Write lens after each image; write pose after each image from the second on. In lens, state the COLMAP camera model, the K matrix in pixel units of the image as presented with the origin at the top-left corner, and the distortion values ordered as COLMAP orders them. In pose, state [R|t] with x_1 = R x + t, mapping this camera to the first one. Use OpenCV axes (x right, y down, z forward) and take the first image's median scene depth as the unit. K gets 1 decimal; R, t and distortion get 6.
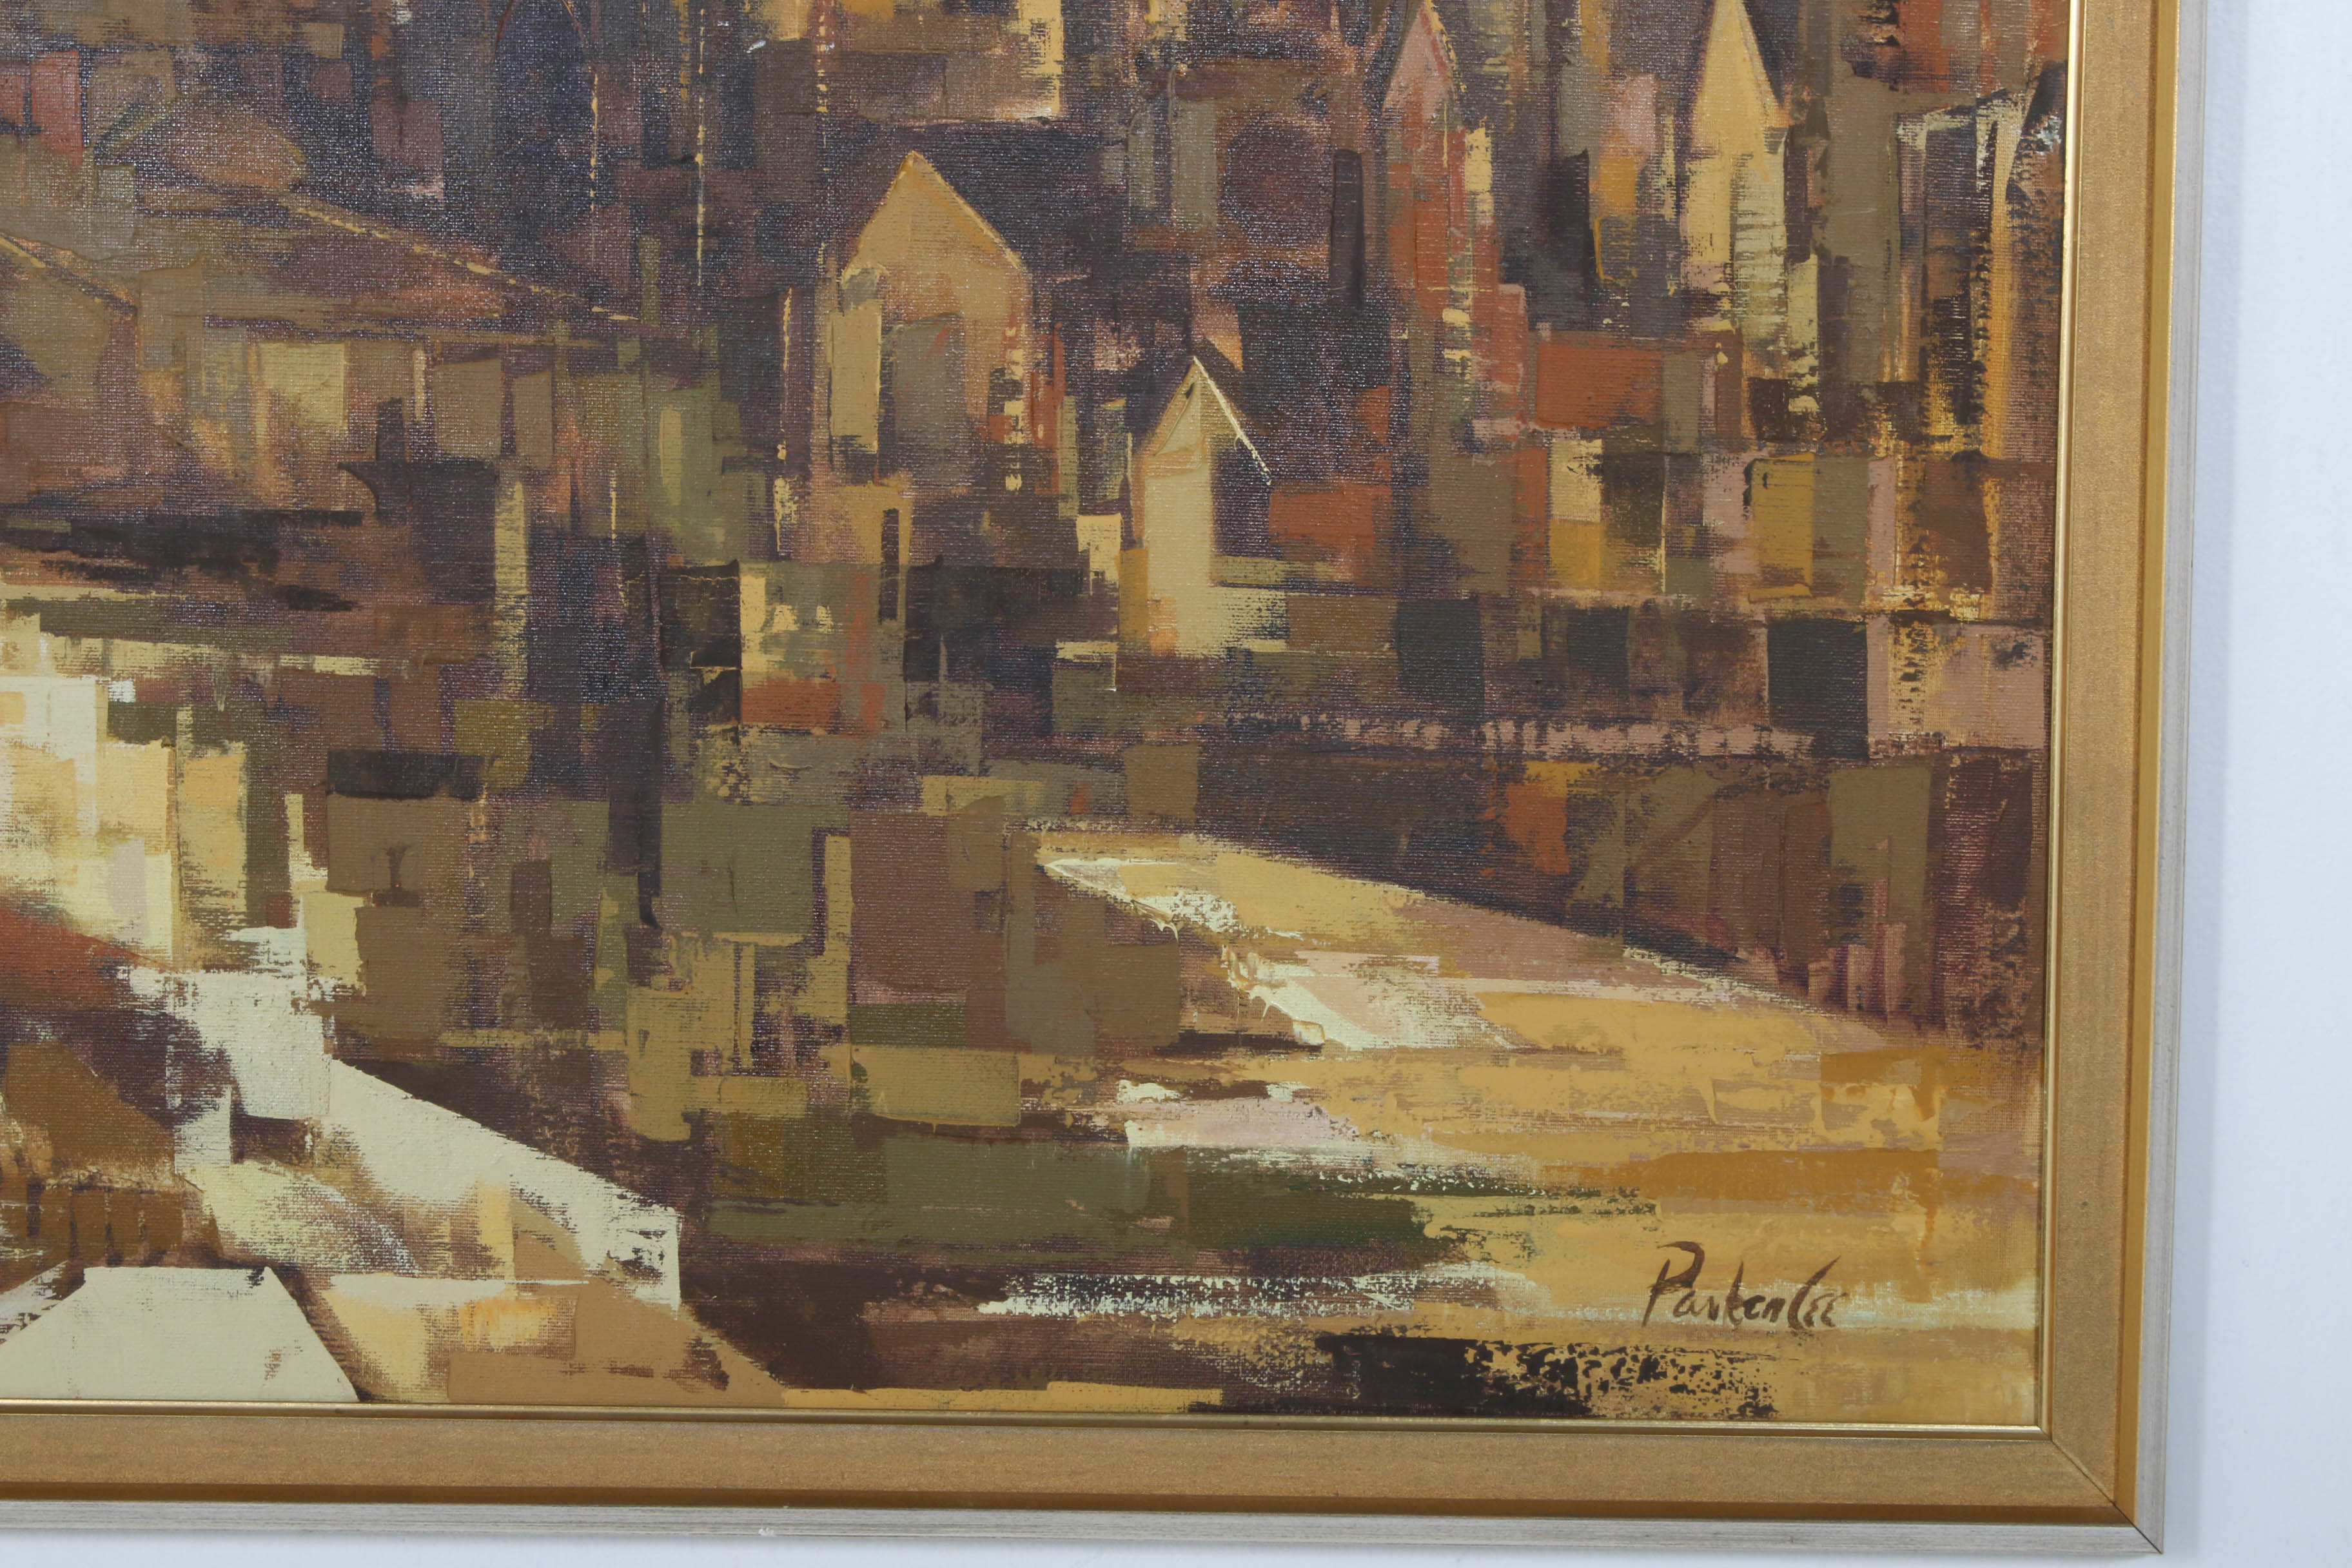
lens RADIAL K [[5804.6, 0, 1185.9], [0, 5804.6, 708.7], [0, 0, 1]] dist [0.096997, 0.000000]
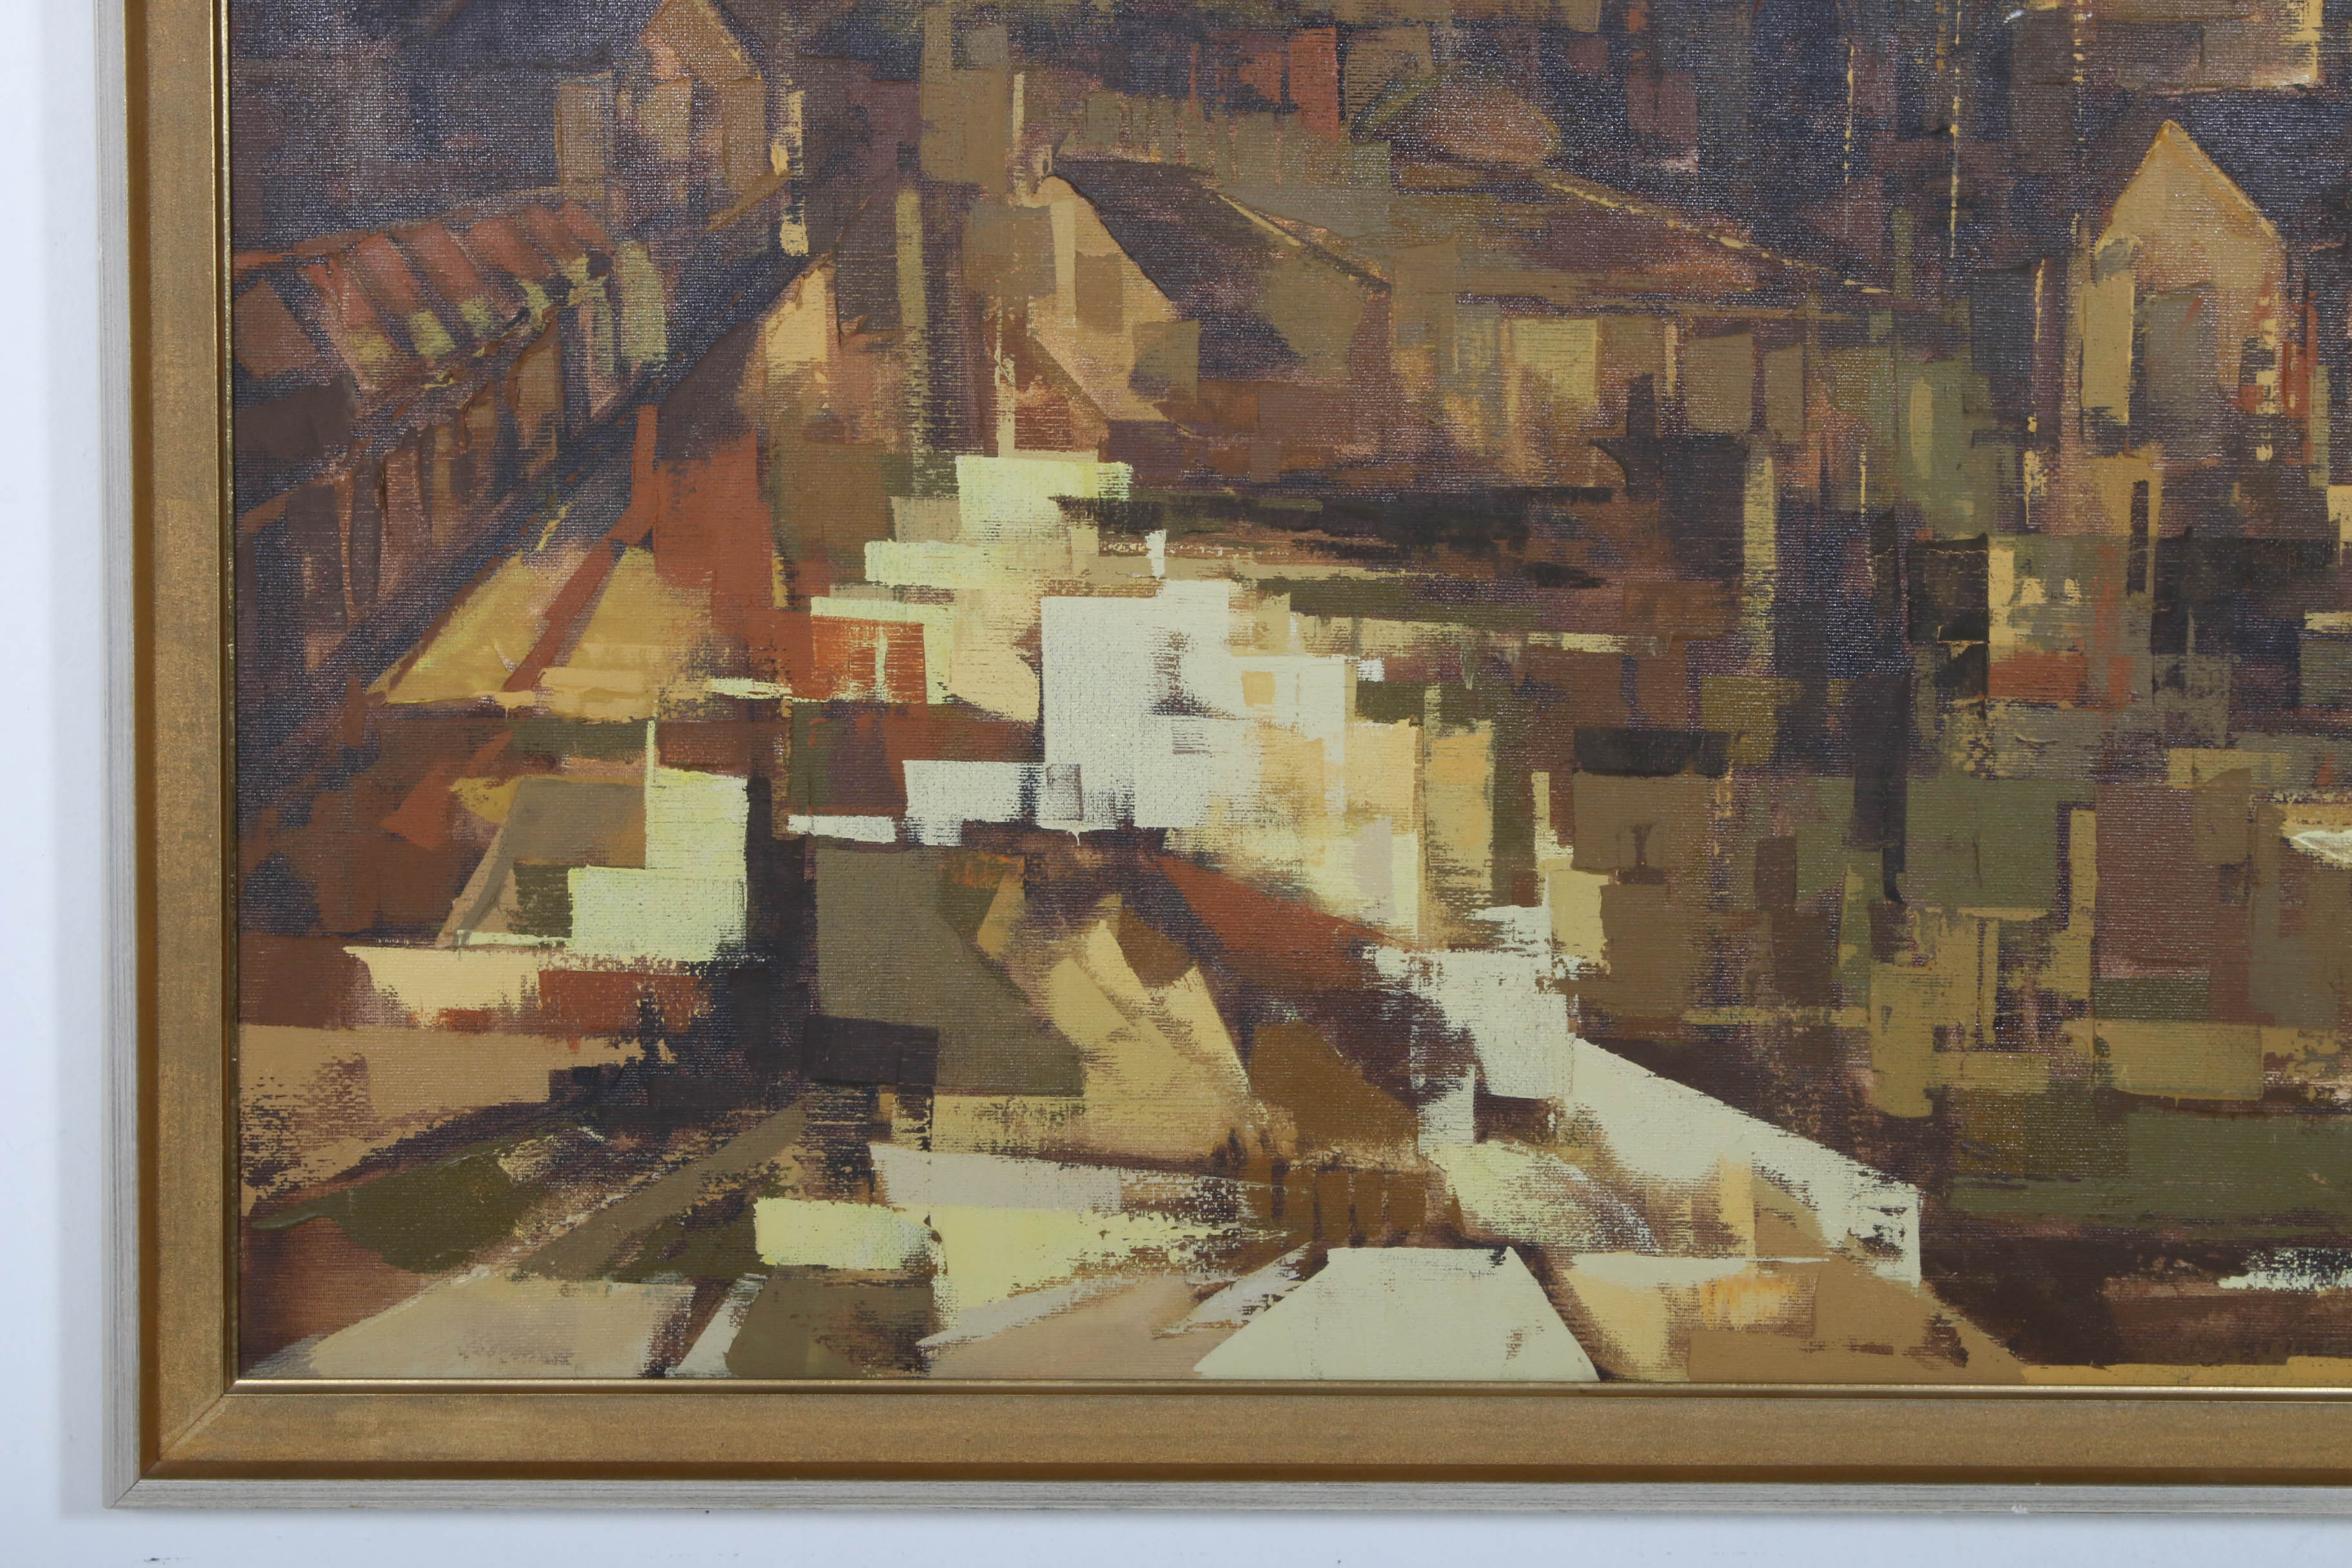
lens RADIAL K [[5804.6, 0, 1194.8], [0, 5804.6, 705.7], [0, 0, 1]] dist [0.096997, 0.000000]
pose [[0.999601, -0.008222, 0.027040, -0.239872], [0.008012, 0.999937, 0.007862, -0.005001], [-0.027103, -0.007642, 0.999603, 0.008176]]
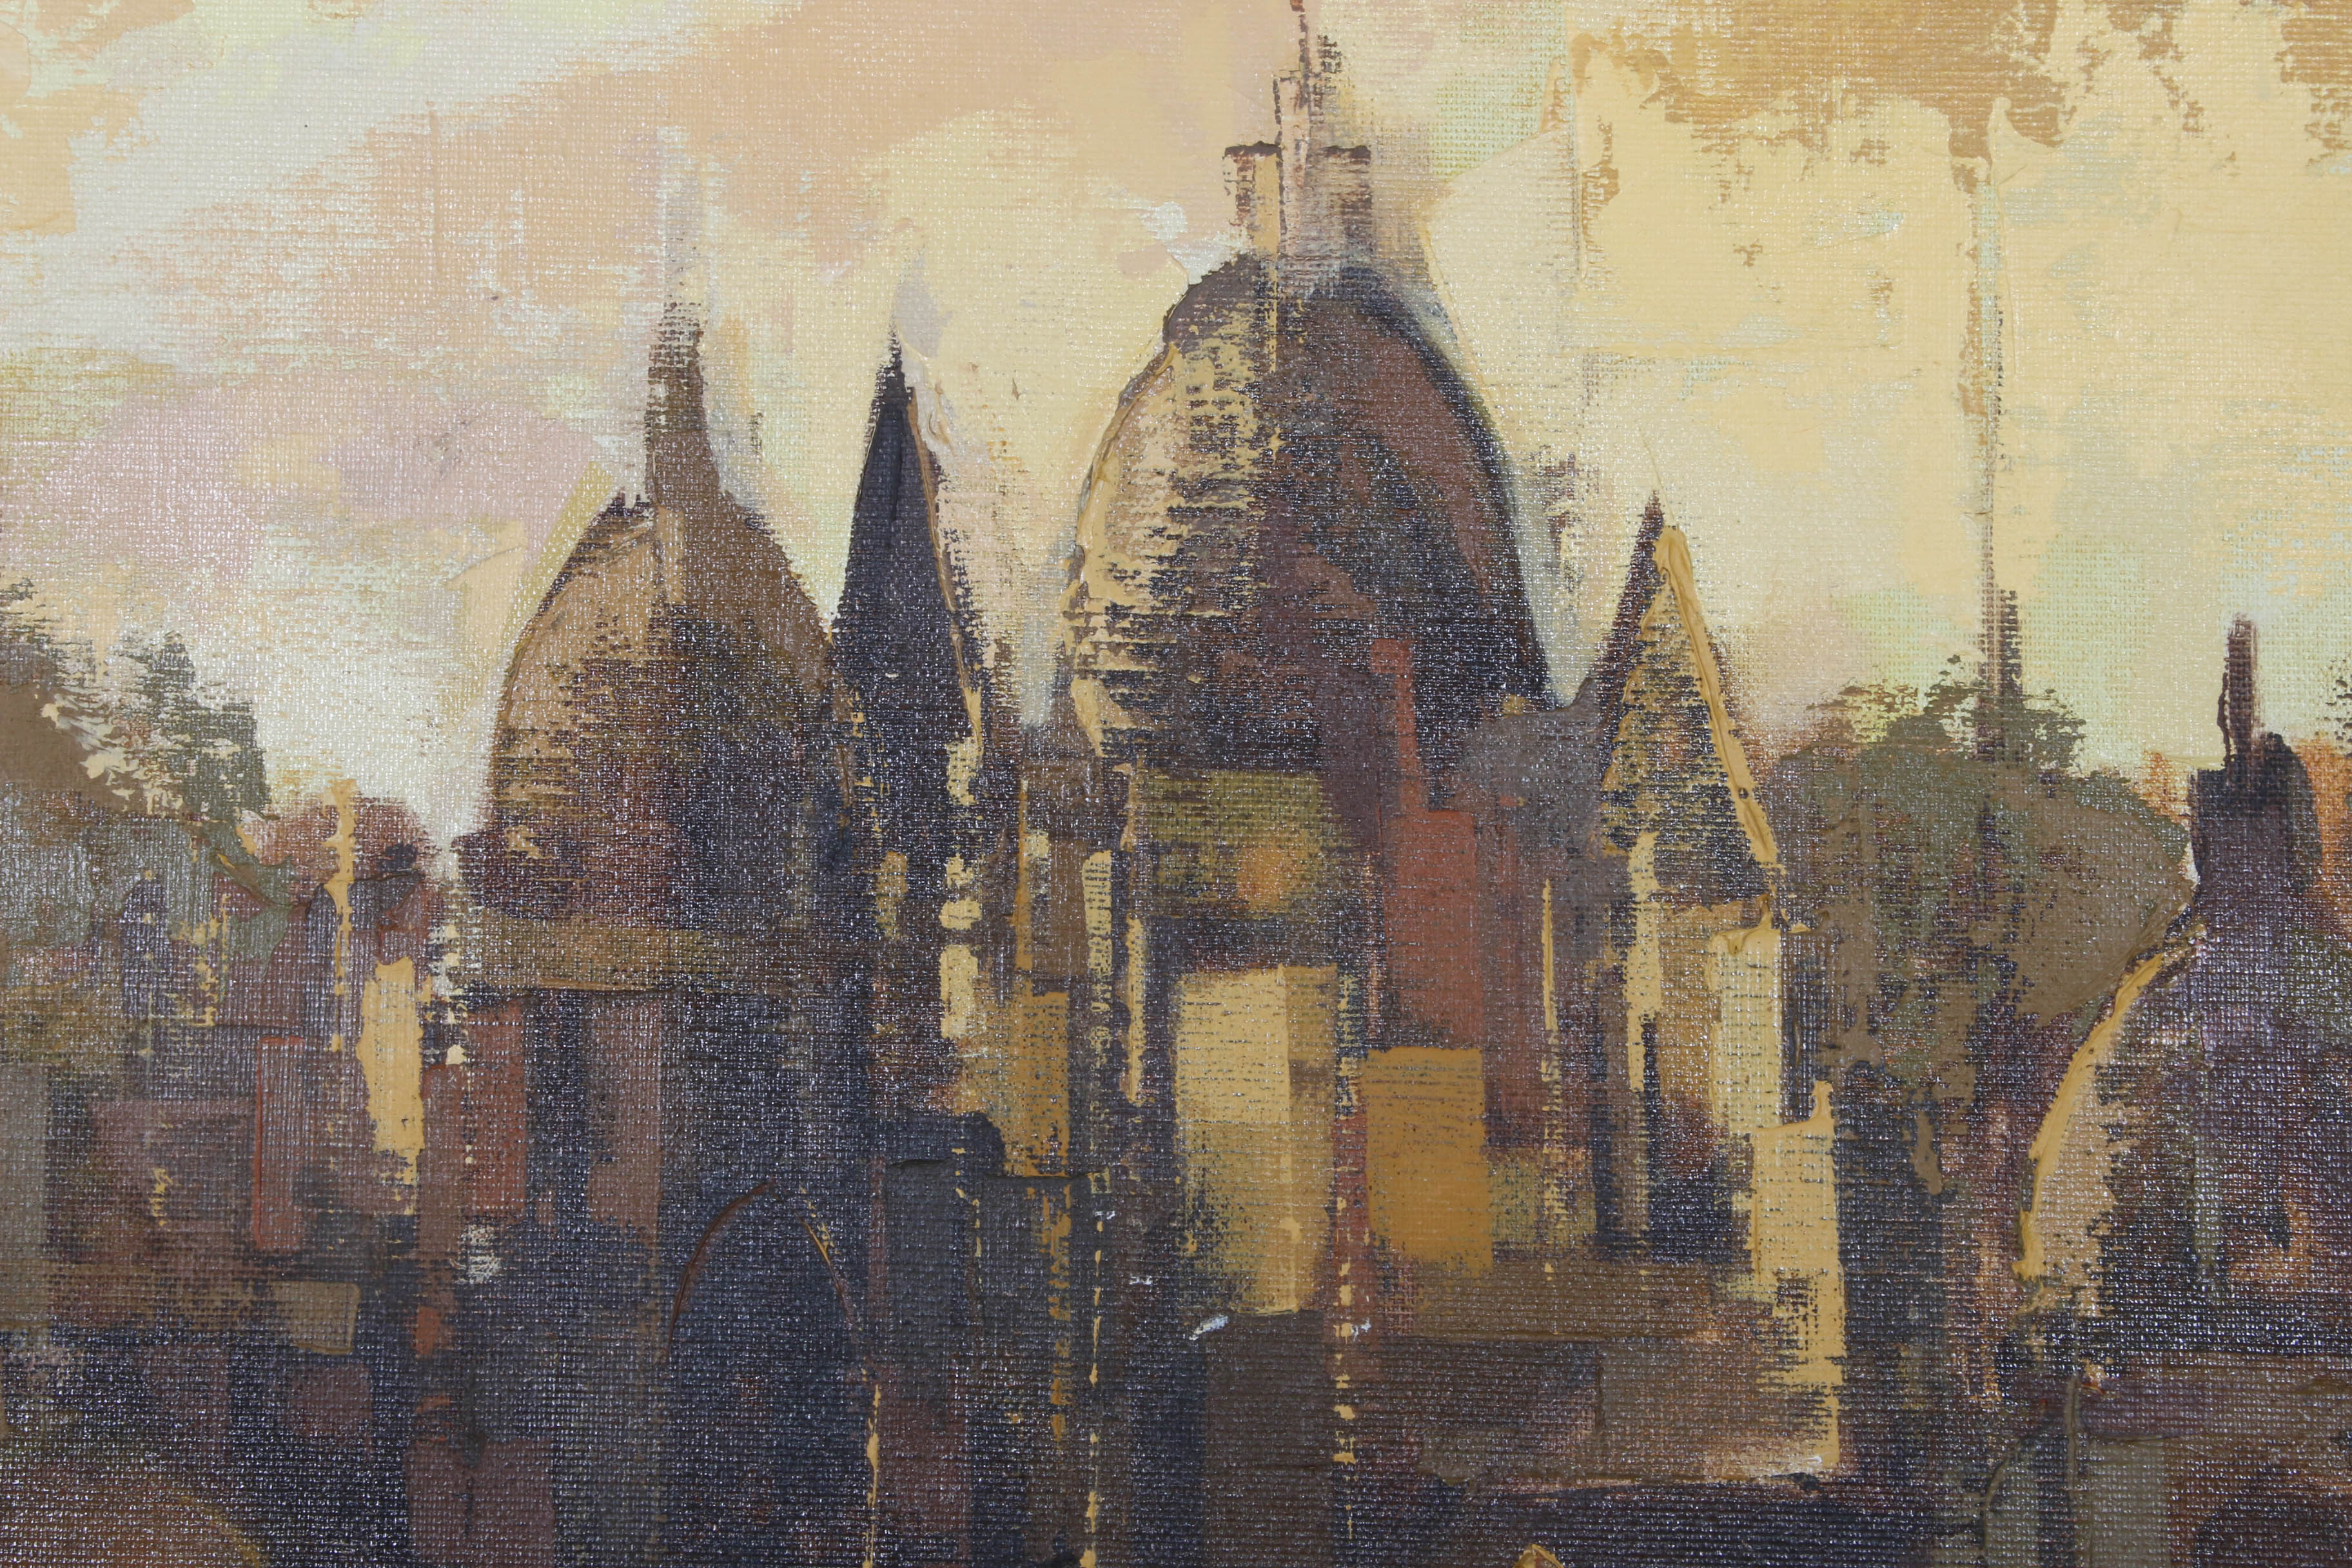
lens RADIAL K [[5804.6, 0, 1161.1], [0, 5804.6, 716.0], [0, 0, 1]] dist [0.096997, 0.000000]
pose [[0.999949, -0.001034, -0.010093, -0.072422], [-0.001234, 0.975020, -0.222112, -0.055745], [0.010070, 0.222113, 0.974969, 0.514111]]
